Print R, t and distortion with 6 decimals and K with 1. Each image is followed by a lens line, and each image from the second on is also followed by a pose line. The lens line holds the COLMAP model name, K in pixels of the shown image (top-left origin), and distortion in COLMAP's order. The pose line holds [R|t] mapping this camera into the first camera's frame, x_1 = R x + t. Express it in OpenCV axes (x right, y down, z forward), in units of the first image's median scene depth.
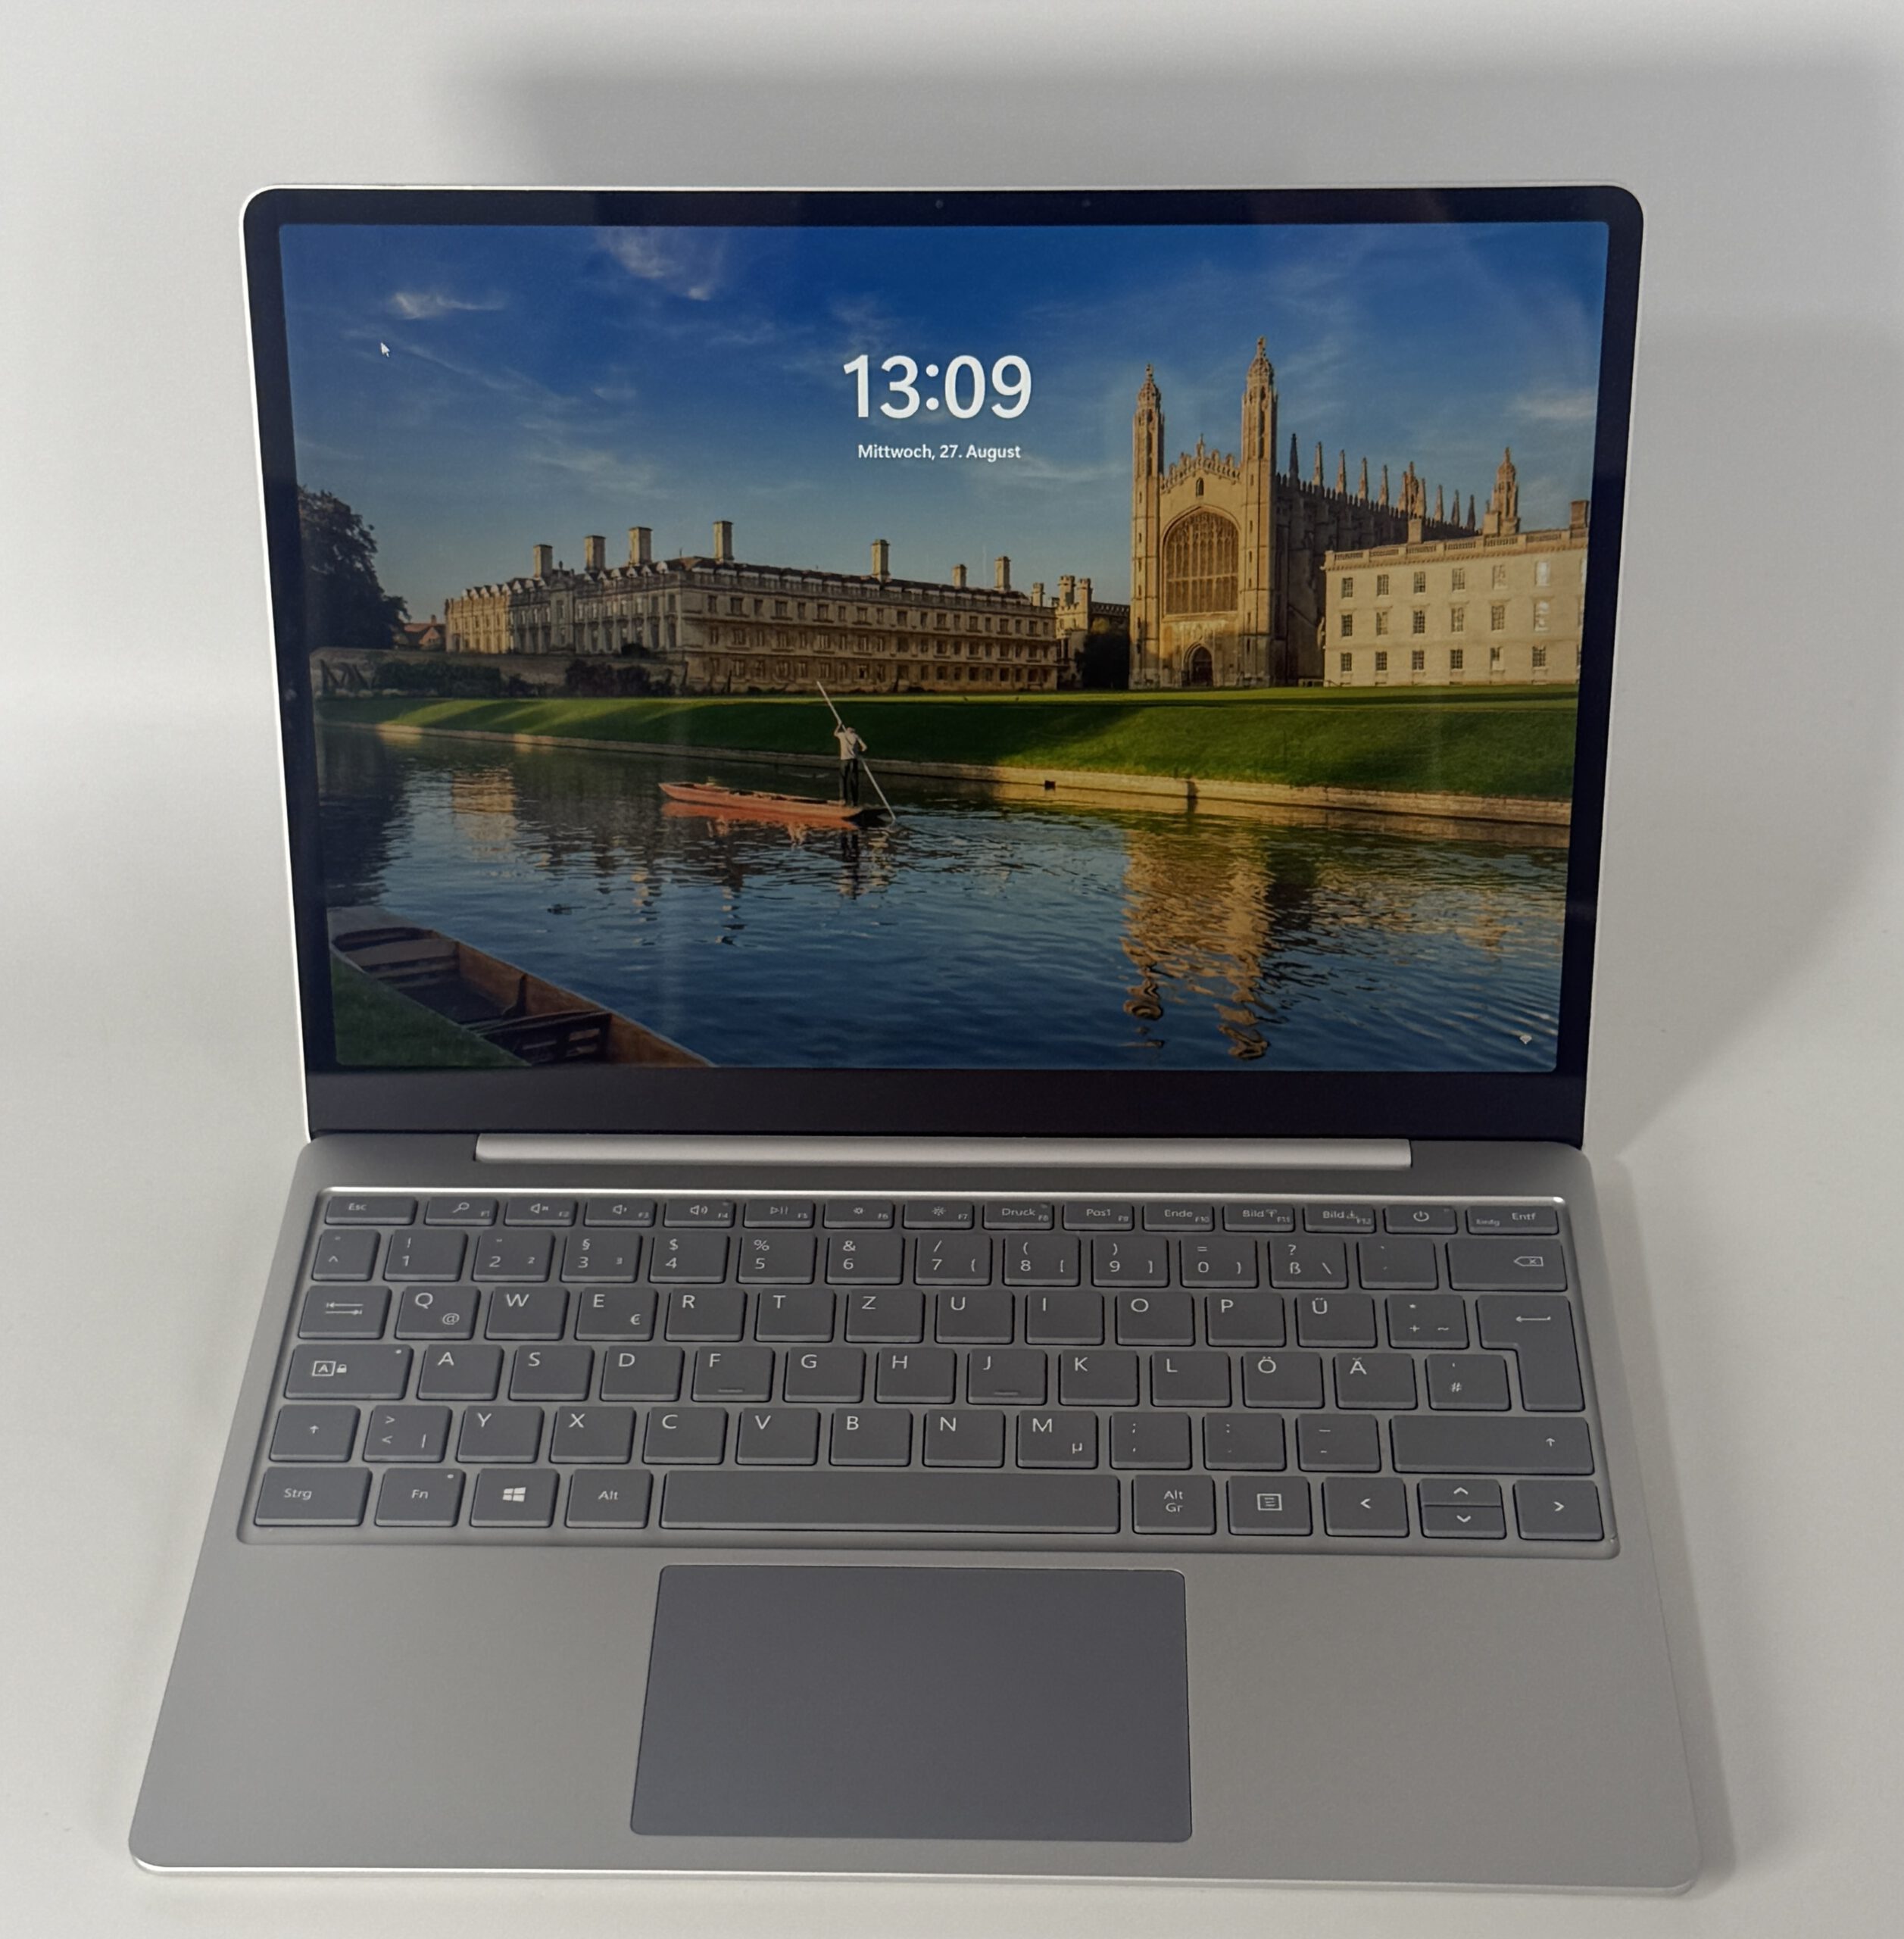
lens RADIAL K [[3366.7, 0, 957.1], [0, 3366.7, 965.6], [0, 0, 1]] dist [0.008673, 0.000000]
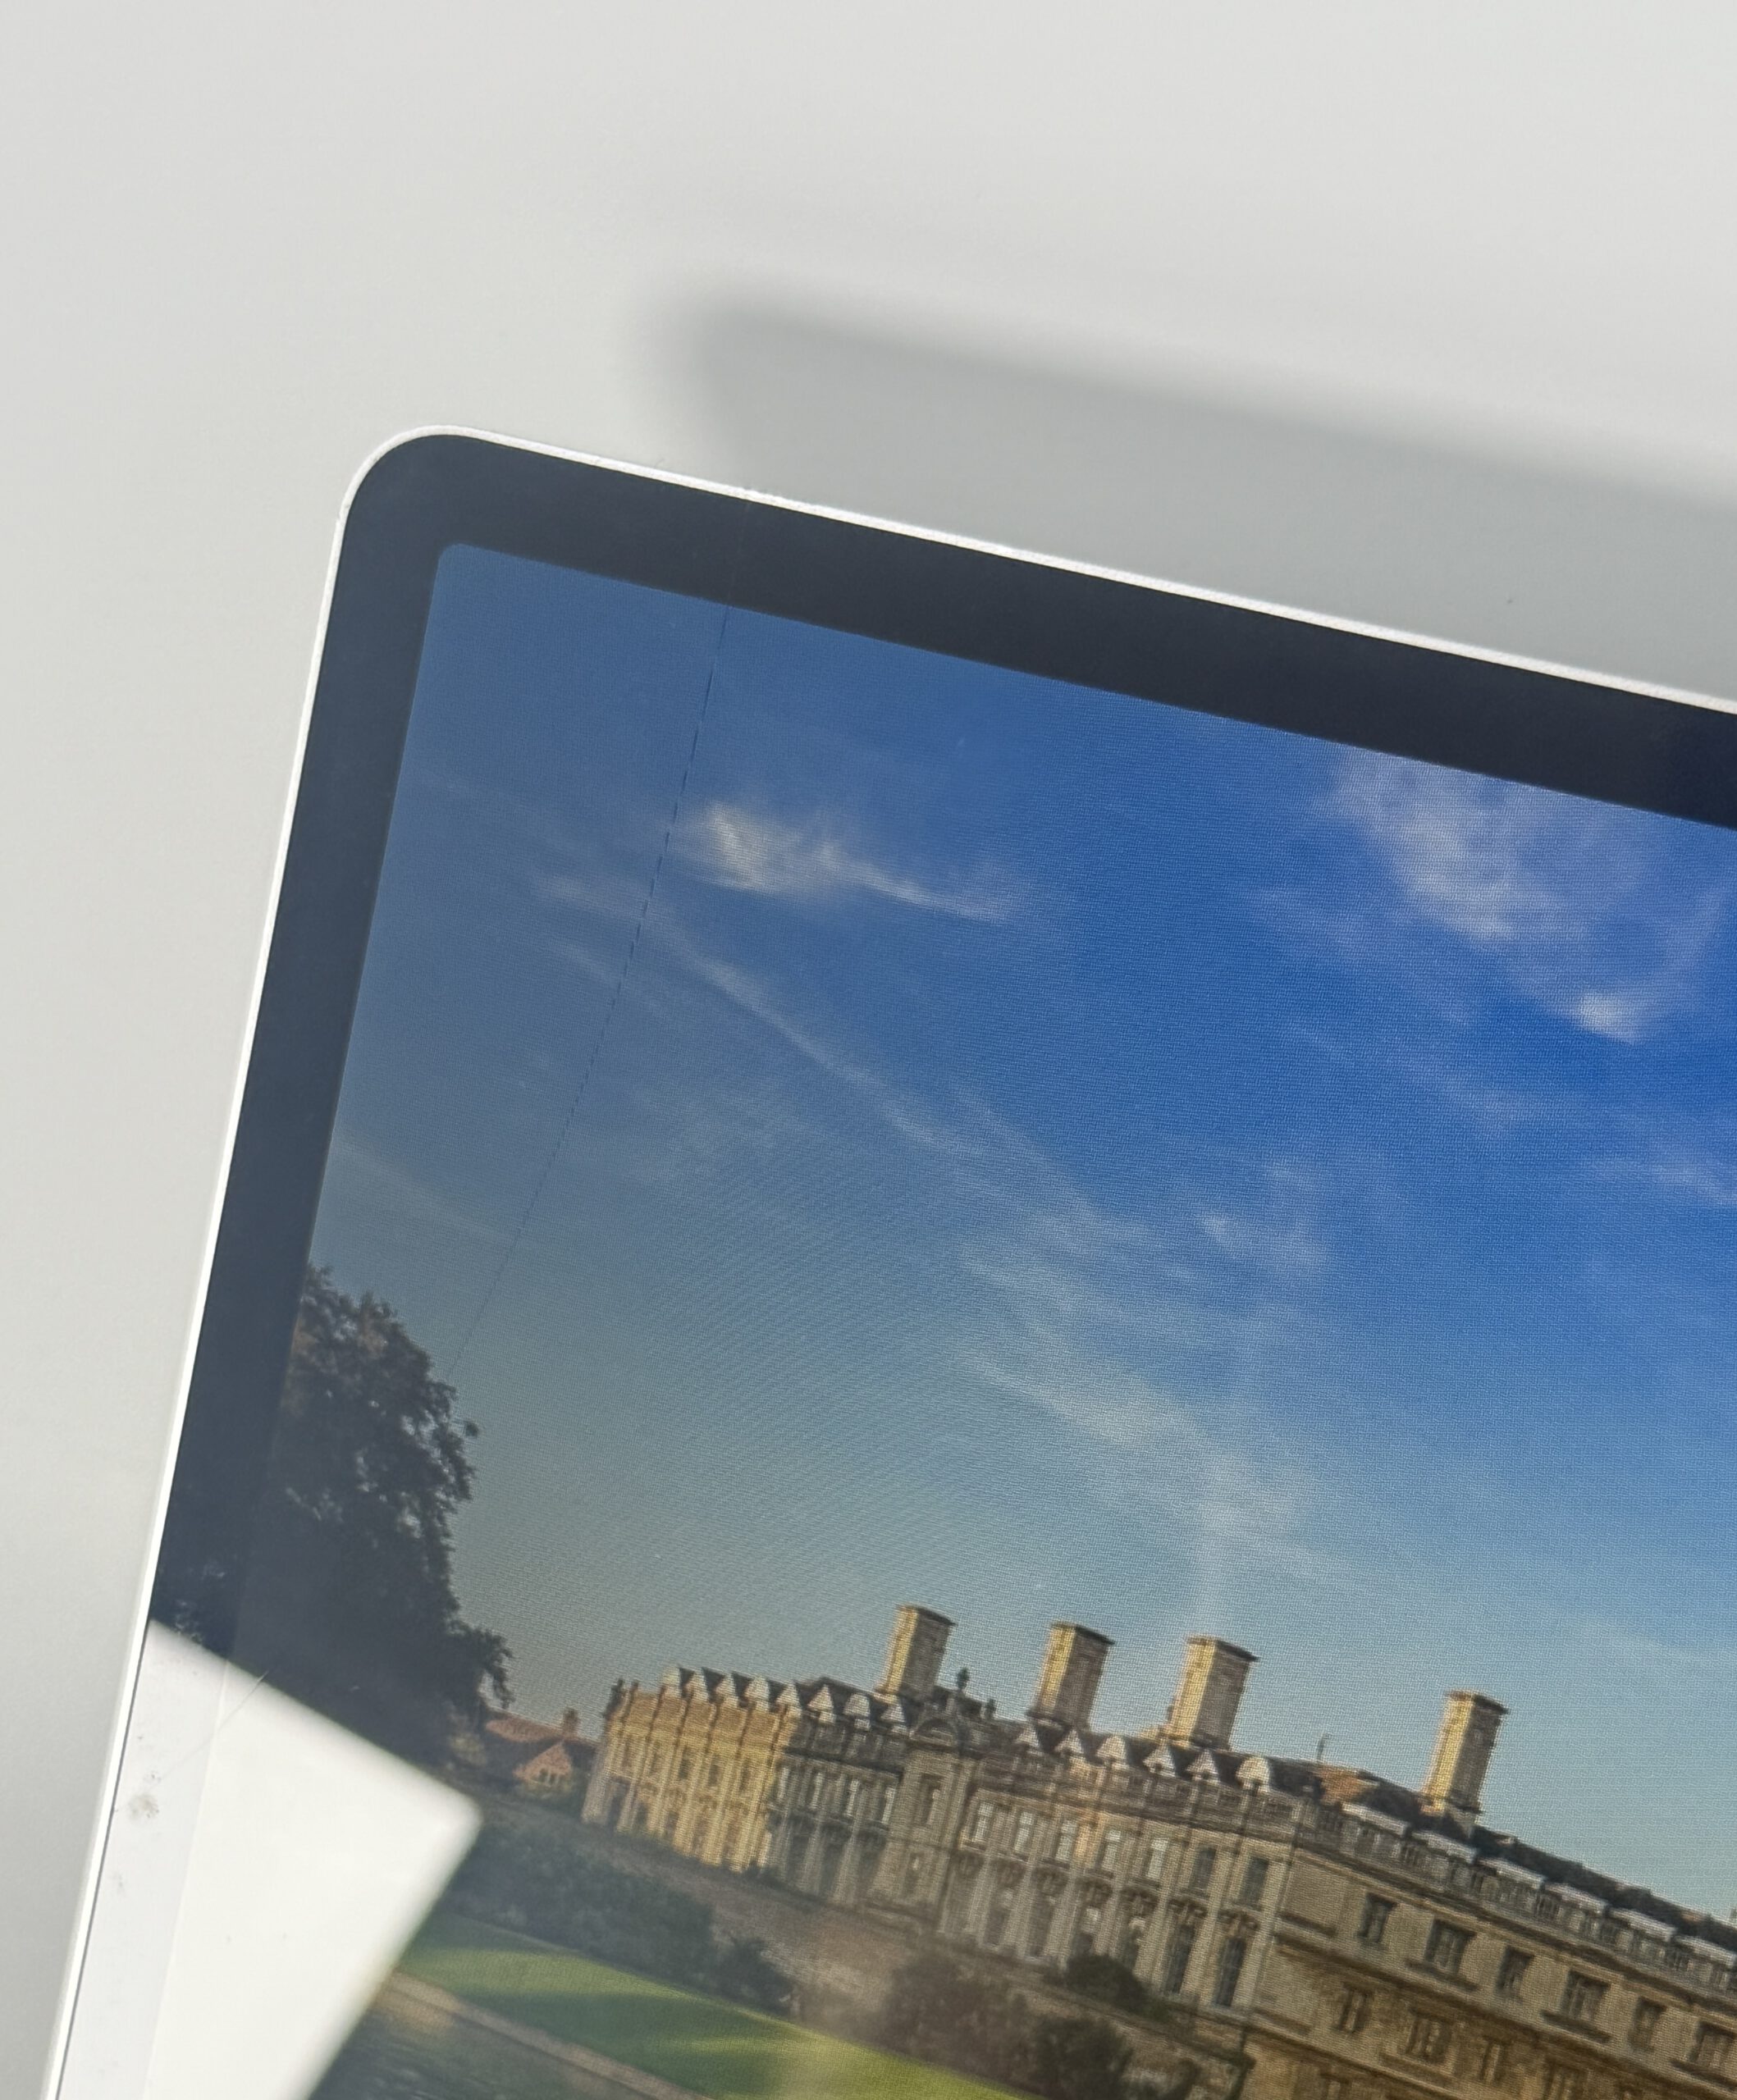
lens RADIAL K [[3013.5, 0, 872.2], [0, 3013.5, 1049.1], [0, 0, 1]] dist [-0.041242, 0.000000]
pose [[0.960468, 0.240706, -0.139860, -0.099418], [-0.264938, 0.944609, -0.193704, -0.118018], [0.085487, 0.223100, 0.971040, 0.690242]]
